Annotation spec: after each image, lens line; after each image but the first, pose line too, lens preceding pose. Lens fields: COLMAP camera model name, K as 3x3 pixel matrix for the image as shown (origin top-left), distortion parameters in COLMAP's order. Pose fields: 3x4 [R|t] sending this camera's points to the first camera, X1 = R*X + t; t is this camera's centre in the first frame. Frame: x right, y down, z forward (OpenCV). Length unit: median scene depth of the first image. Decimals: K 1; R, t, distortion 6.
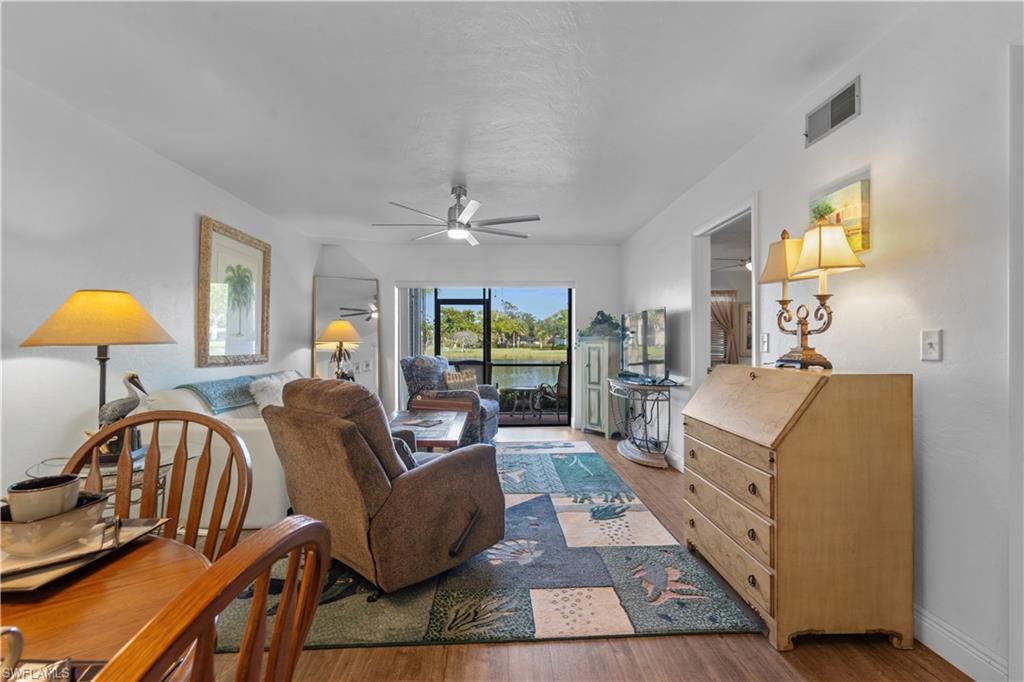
lens RADIAL K [[417.9, 0, 515.5], [0, 417.9, 345.6], [0, 0, 1]] dist [0.002154, -0.002065]
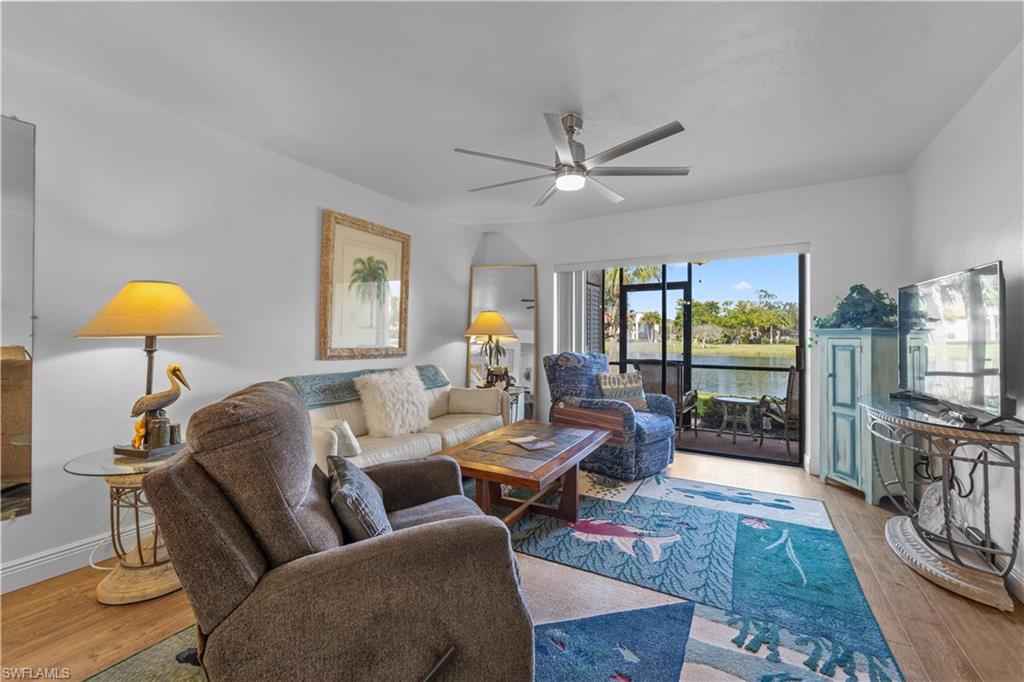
lens RADIAL K [[417.9, 0, 512.8], [0, 417.9, 333.5], [0, 0, 1]] dist [0.002154, -0.002065]
pose [[0.846841, 0.001187, -0.531844, 0.145098], [-0.009363, 0.999876, -0.012677, -0.001600], [0.531763, 0.015715, 0.846747, 0.323903]]
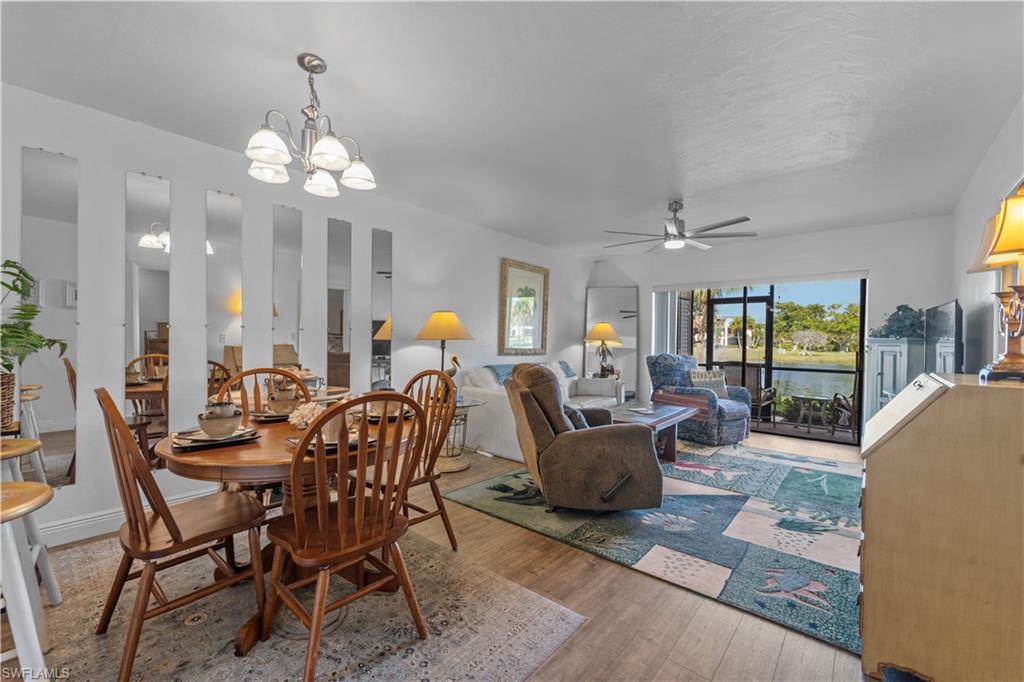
lens RADIAL K [[417.9, 0, 512.0], [0, 417.9, 341.5], [0, 0, 1]] dist [0.002154, -0.002065]
pose [[0.734393, 0.014658, -0.678566, 0.279302], [-0.020288, 0.999794, -0.000360, 0.000653], [0.678421, 0.014031, 0.734539, -0.096822]]
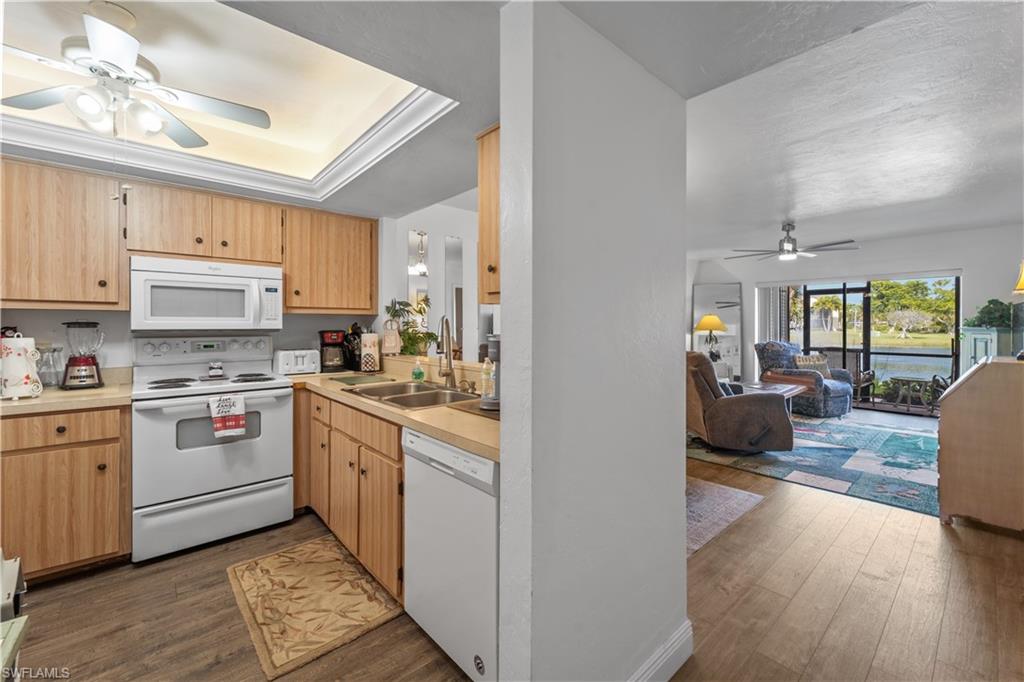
lens RADIAL K [[417.9, 0, 512.6], [0, 417.9, 325.3], [0, 0, 1]] dist [0.002154, -0.002065]
pose [[0.631506, 0.001293, -0.775370, 0.349195], [-0.006077, 0.999976, -0.003281, -0.022384], [0.775348, 0.006784, 0.631498, -0.584518]]
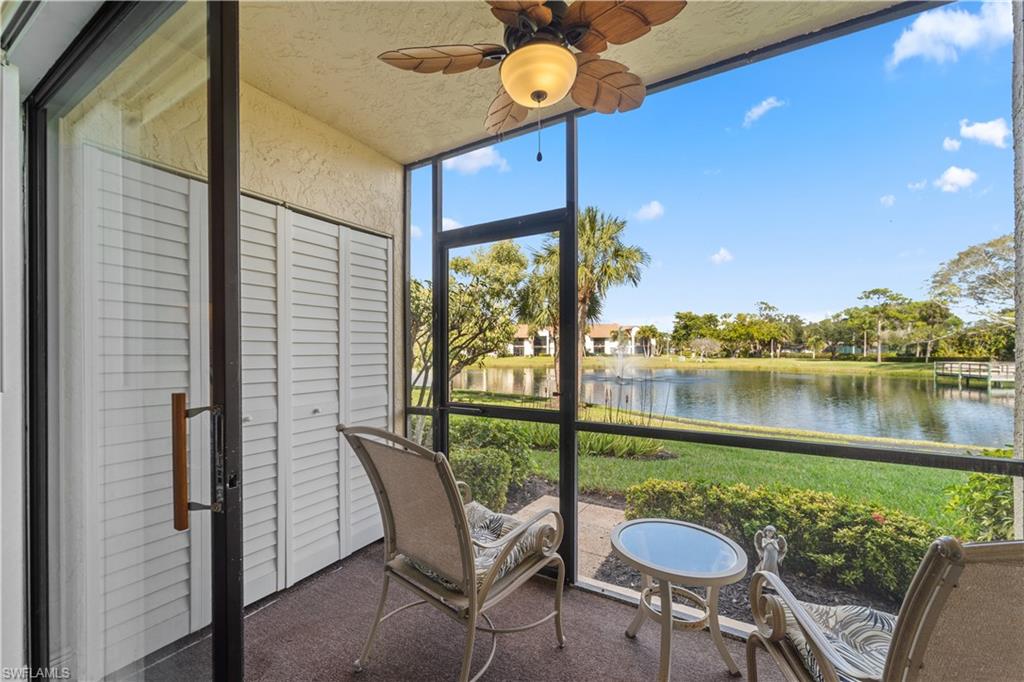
lens RADIAL K [[417.9, 0, 505.4], [0, 417.9, 353.6], [0, 0, 1]] dist [0.002154, -0.002065]
pose [[0.839340, 0.001307, -0.543605, 0.124194], [-0.002350, 0.999996, -0.001224, -0.008876], [0.543601, 0.002305, 0.839341, 1.401232]]
